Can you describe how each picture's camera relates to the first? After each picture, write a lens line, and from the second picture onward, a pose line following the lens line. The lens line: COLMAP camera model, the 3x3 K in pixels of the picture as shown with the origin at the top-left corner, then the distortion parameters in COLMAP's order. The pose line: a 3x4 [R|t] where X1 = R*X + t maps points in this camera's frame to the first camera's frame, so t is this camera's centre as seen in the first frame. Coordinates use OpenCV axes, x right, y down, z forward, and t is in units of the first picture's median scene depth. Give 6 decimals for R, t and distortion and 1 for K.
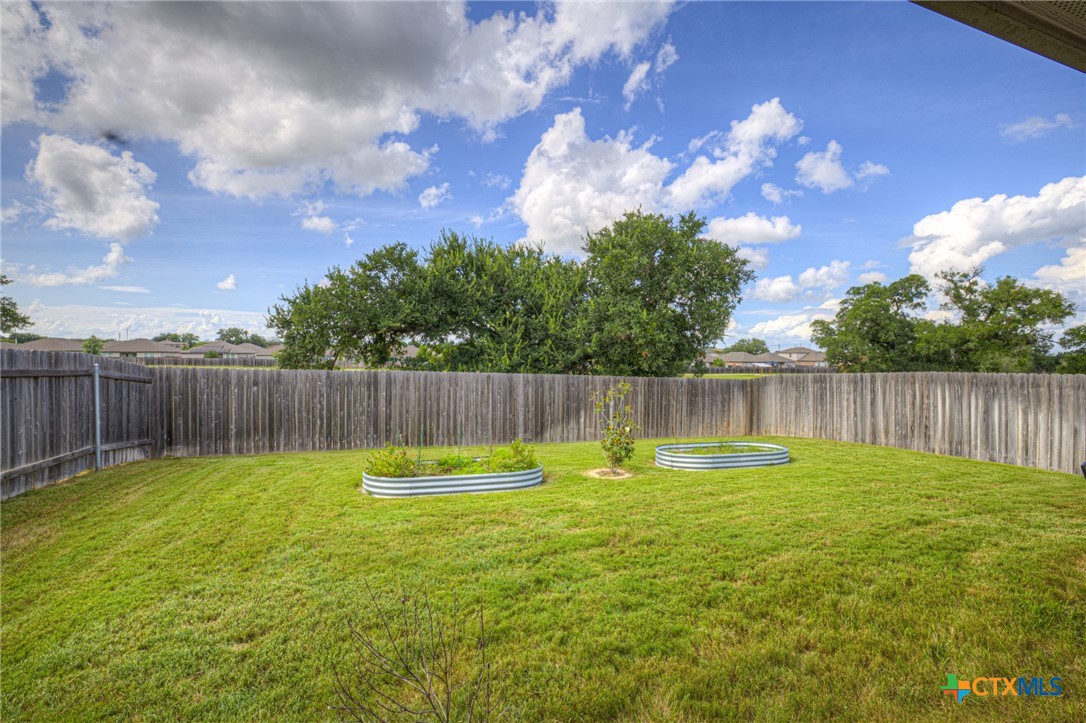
lens RADIAL K [[478.1, 0, 525.7], [0, 478.1, 352.0], [0, 0, 1]] dist [-0.032206, 0.010912]
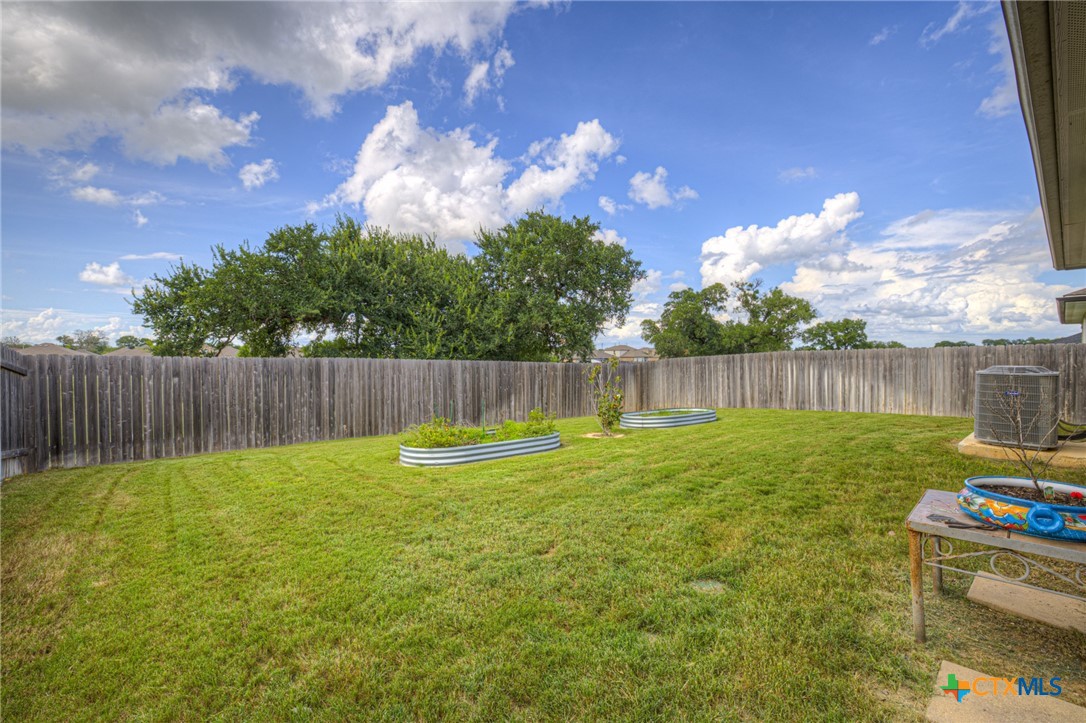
lens RADIAL K [[478.1, 0, 537.8], [0, 478.1, 371.0], [0, 0, 1]] dist [-0.032206, 0.010912]
pose [[0.934419, -0.024909, 0.355305, -0.157061], [0.010686, 0.999063, 0.041938, 0.019314], [-0.356016, -0.035391, 0.933809, -0.010654]]
